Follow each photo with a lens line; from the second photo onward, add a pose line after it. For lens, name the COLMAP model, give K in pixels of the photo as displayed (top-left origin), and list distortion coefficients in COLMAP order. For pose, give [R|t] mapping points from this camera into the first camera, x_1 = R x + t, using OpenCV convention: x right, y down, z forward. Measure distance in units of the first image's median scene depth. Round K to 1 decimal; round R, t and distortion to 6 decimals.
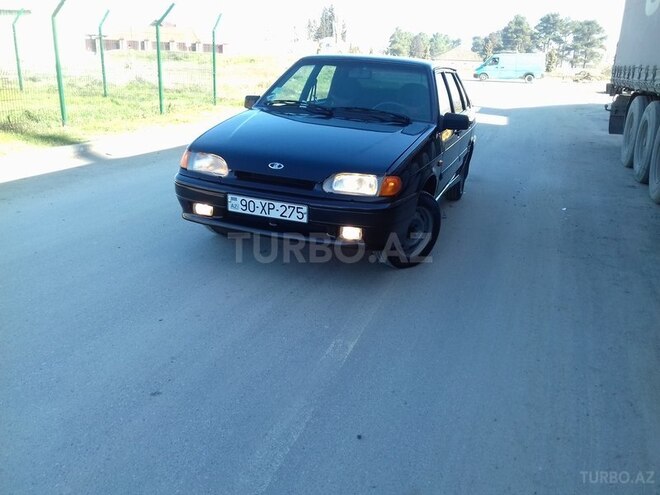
lens RADIAL K [[612.3, 0, 330.0], [0, 612.3, 247.5], [0, 0, 1]] dist [0.068028, 0.000502]
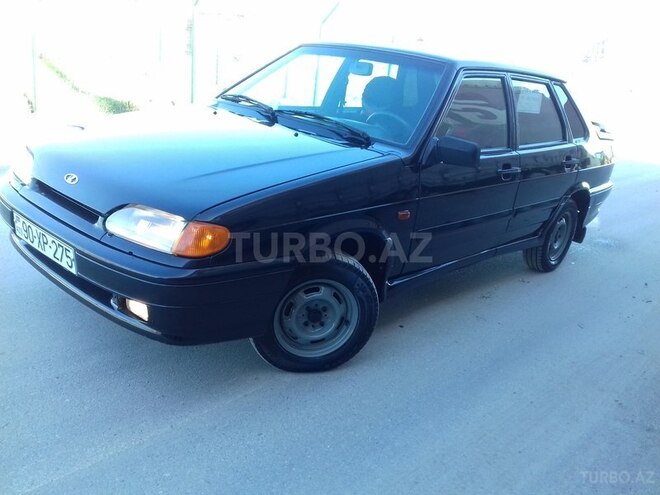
lens RADIAL K [[612.3, 0, 330.0], [0, 612.3, 247.5], [0, 0, 1]] dist [0.068028, 0.000502]
pose [[0.915324, 0.178017, -0.361237, 0.356321], [-0.186821, 0.982335, 0.010716, -0.103982], [0.356764, 0.057678, 0.932412, 0.423395]]
